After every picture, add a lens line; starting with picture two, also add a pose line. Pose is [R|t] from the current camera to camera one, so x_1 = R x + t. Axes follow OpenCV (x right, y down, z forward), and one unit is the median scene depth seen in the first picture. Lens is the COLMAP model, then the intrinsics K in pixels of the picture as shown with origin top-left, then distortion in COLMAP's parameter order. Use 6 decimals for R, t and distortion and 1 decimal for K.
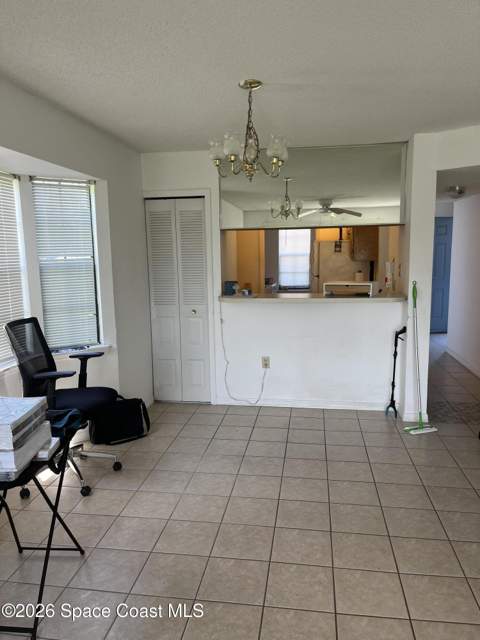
lens RADIAL K [[505.5, 0, 242.5], [0, 505.5, 338.5], [0, 0, 1]] dist [0.069808, 0.001132]
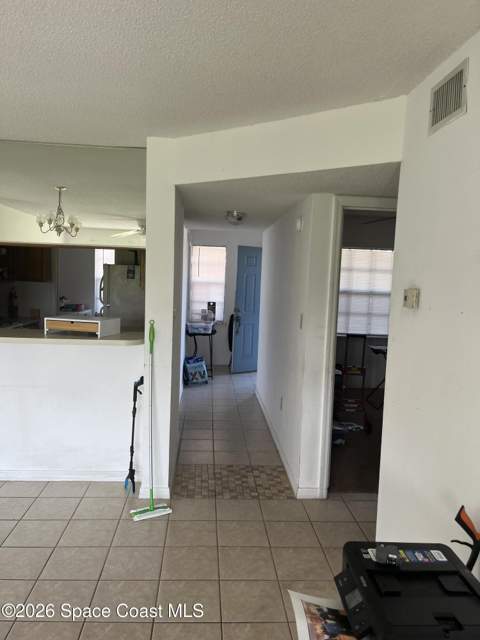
lens RADIAL K [[494.7, 0, 238.6], [0, 494.7, 339.6], [0, 0, 1]] dist [-0.000189, -0.005112]
pose [[0.977748, 0.022938, 0.208525, 0.295362], [-0.014389, 0.998996, -0.042422, -0.049462], [-0.209289, 0.038477, 0.977097, 0.214099]]
